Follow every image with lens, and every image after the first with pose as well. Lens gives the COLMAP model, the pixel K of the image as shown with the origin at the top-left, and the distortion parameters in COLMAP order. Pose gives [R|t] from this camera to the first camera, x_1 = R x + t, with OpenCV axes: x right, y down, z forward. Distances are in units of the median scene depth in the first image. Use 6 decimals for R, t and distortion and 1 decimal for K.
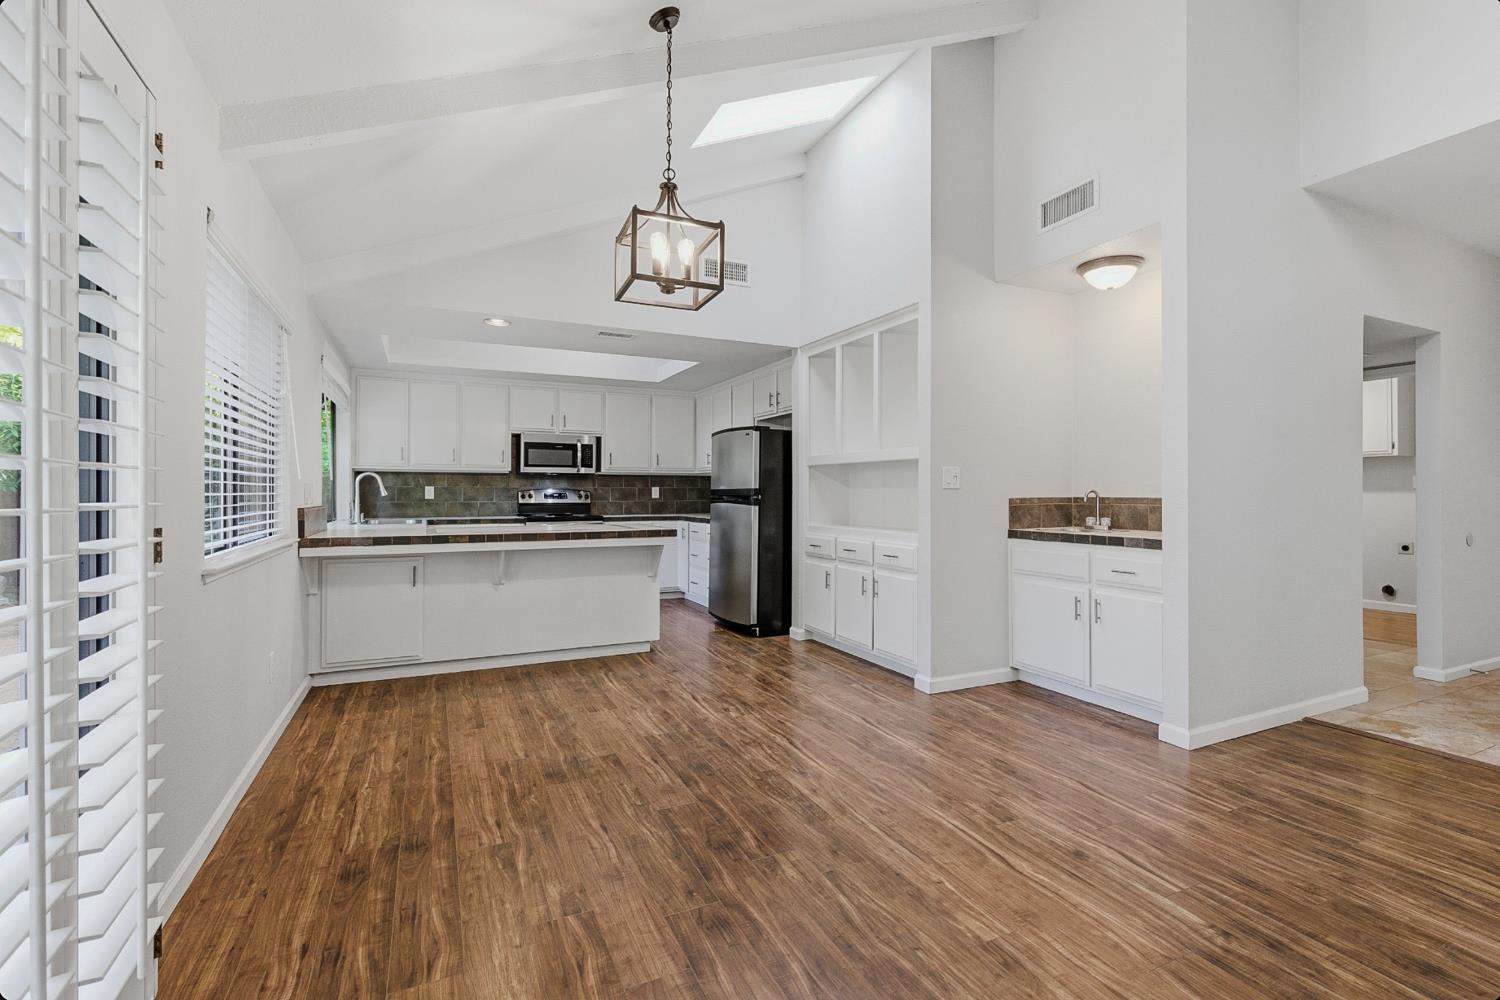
lens RADIAL K [[679.0, 0, 755.5], [0, 679.0, 492.3], [0, 0, 1]] dist [0.000771, 0.001002]
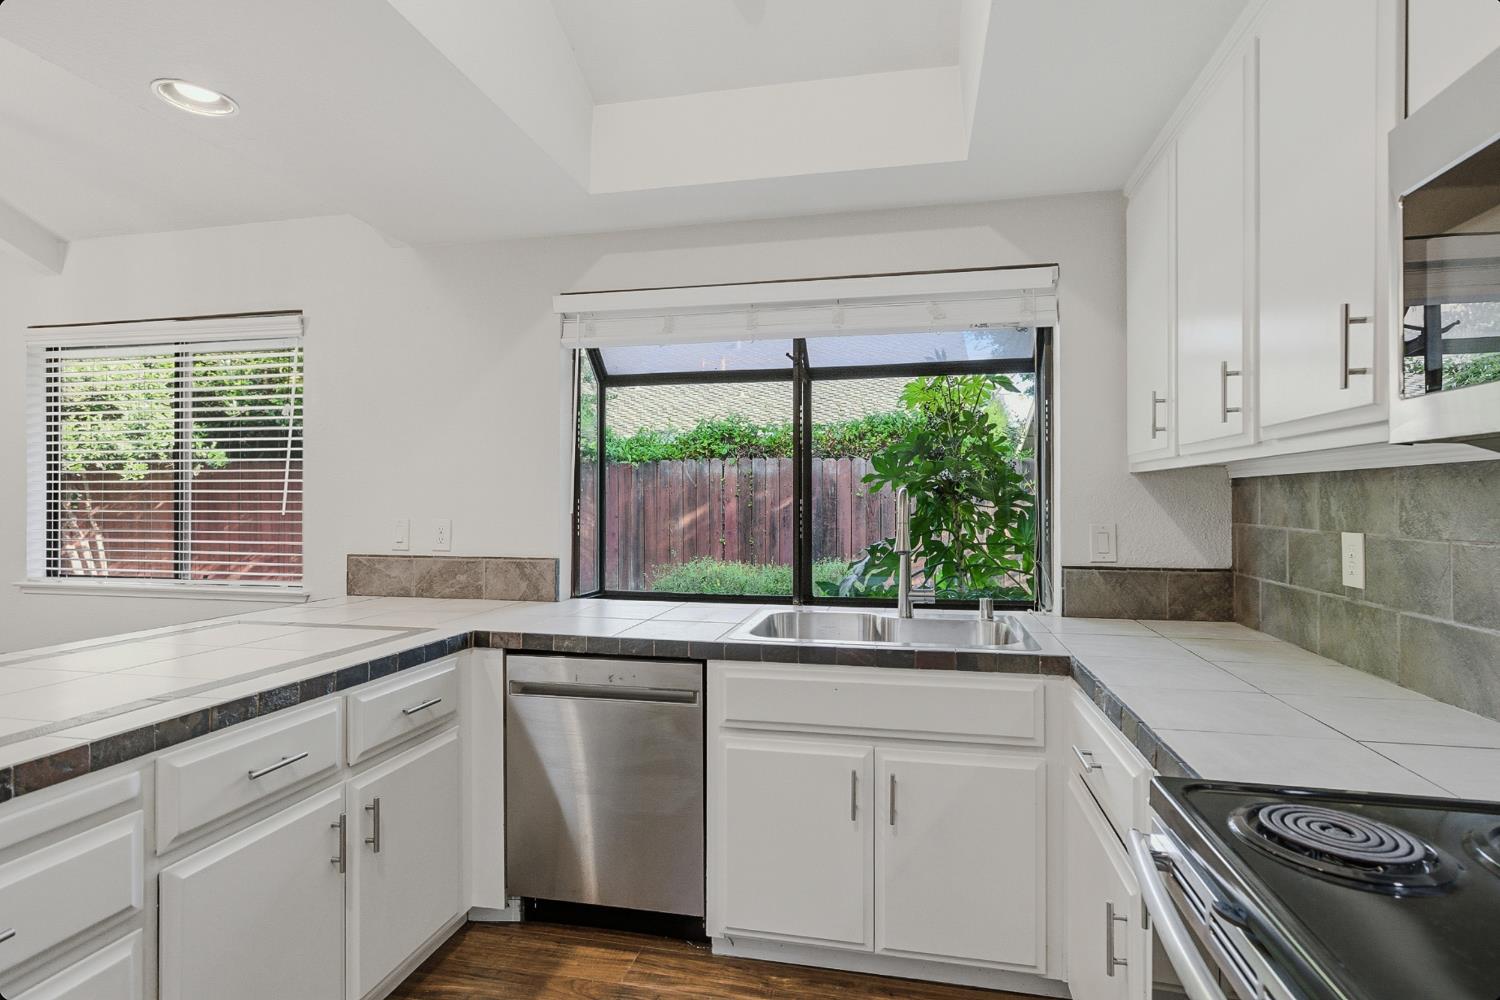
lens RADIAL K [[723.6, 0, 762.0], [0, 723.6, 494.7], [0, 0, 1]] dist [-0.002495, 0.000466]
pose [[-0.602499, -0.009326, -0.798065, -0.213555], [-0.002346, 0.999948, -0.009915, -0.023887], [0.798116, -0.004101, -0.602489, 1.272762]]
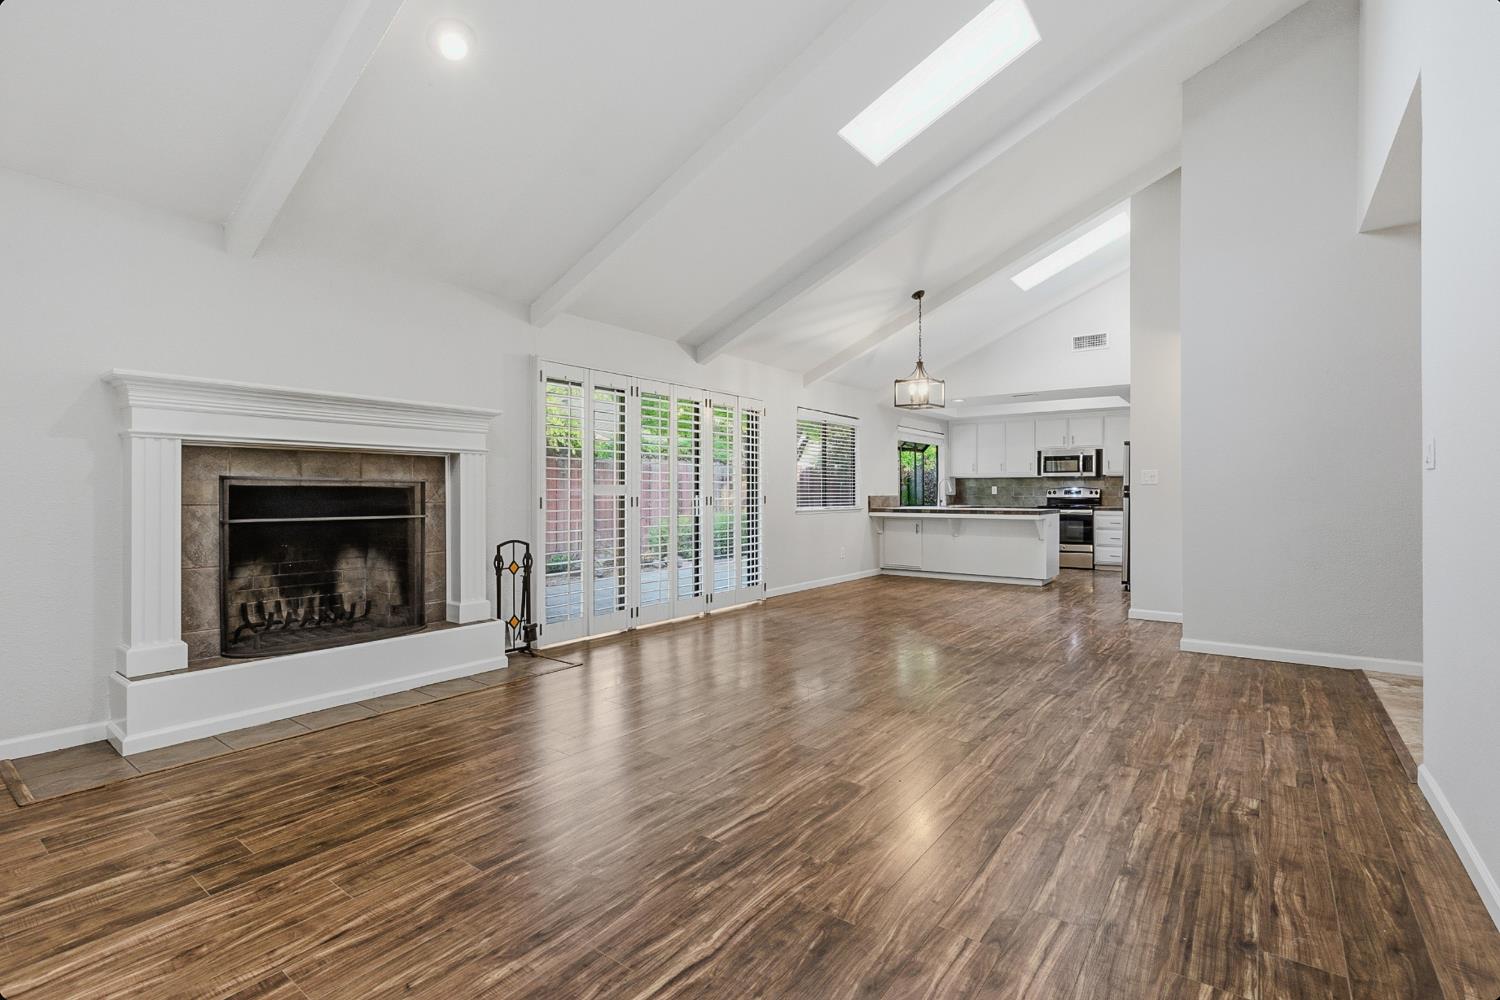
lens RADIAL K [[676.4, 0, 763.5], [0, 676.4, 493.4], [0, 0, 1]] dist [0.000334, 0.000304]
pose [[0.472506, -0.001022, -0.881327, 0.887389], [0.000570, 0.999999, -0.000853, 0.011511], [0.881327, -0.000099, 0.472507, -0.328338]]
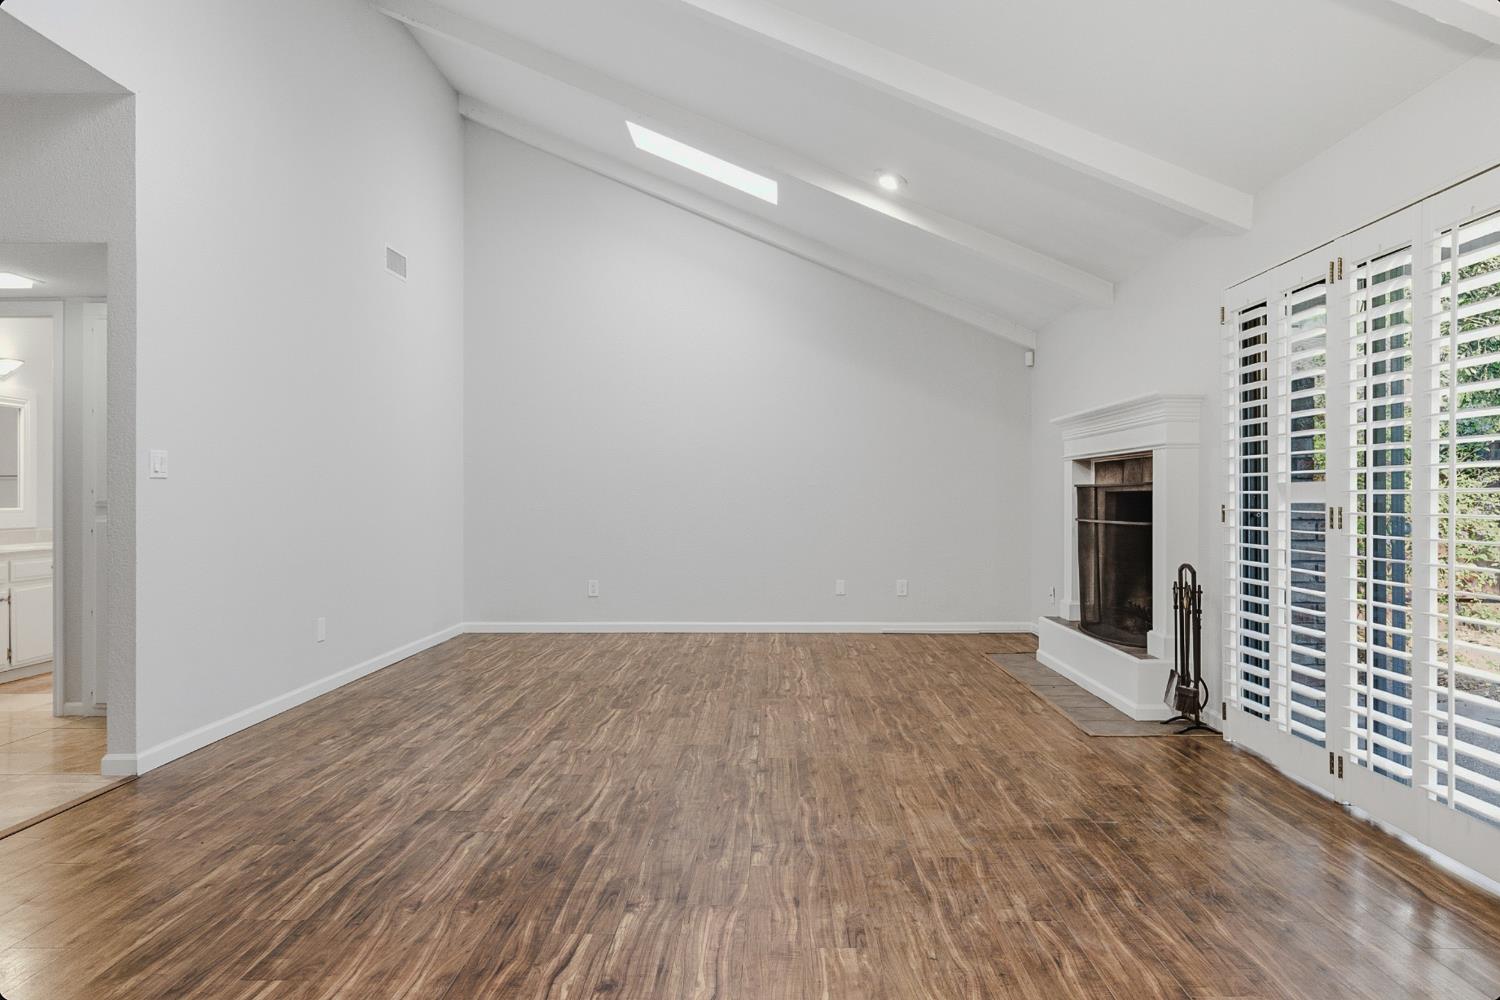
lens RADIAL K [[985.5, 0, 762.4], [0, 985.5, 499.2], [0, 0, 1]] dist [0.001537, 0.002137]
pose [[-0.897235, -0.001737, 0.441550, -0.050349], [0.000005, 0.999992, 0.003944, 0.007878], [-0.441554, 0.003541, -0.897228, 0.750369]]
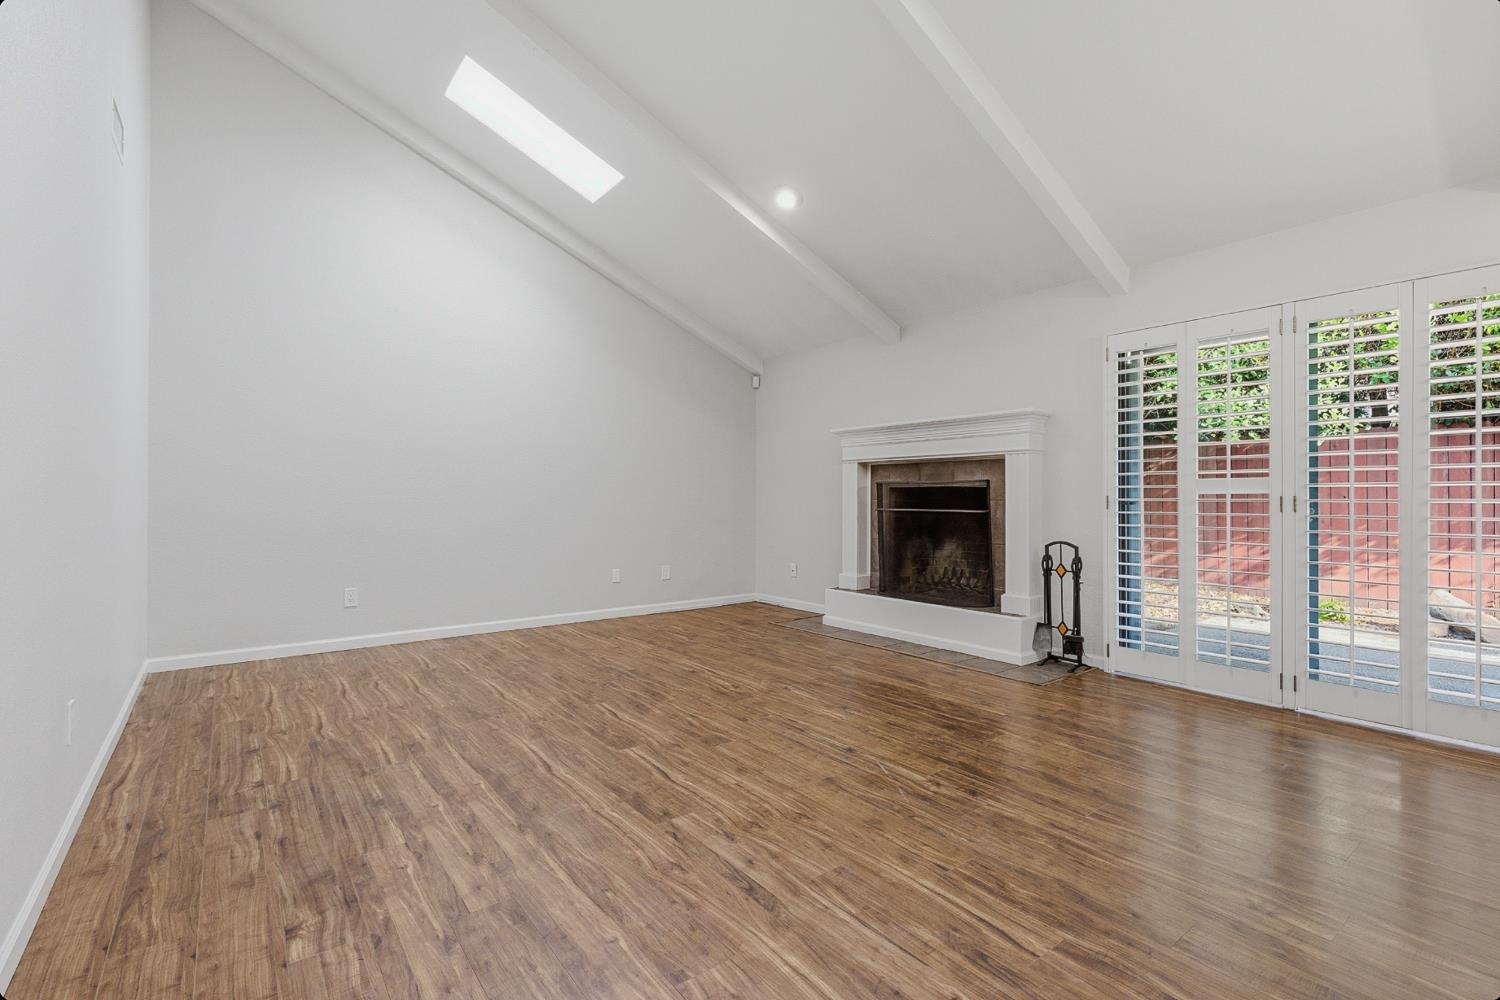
lens RADIAL K [[688.3, 0, 759.6], [0, 688.3, 495.3], [0, 0, 1]] dist [-0.000984, -0.000189]
pose [[-0.976632, -0.003095, -0.214894, 0.514461], [-0.002768, 0.999995, -0.001825, 0.017875], [0.214899, -0.001187, -0.976636, 0.503362]]
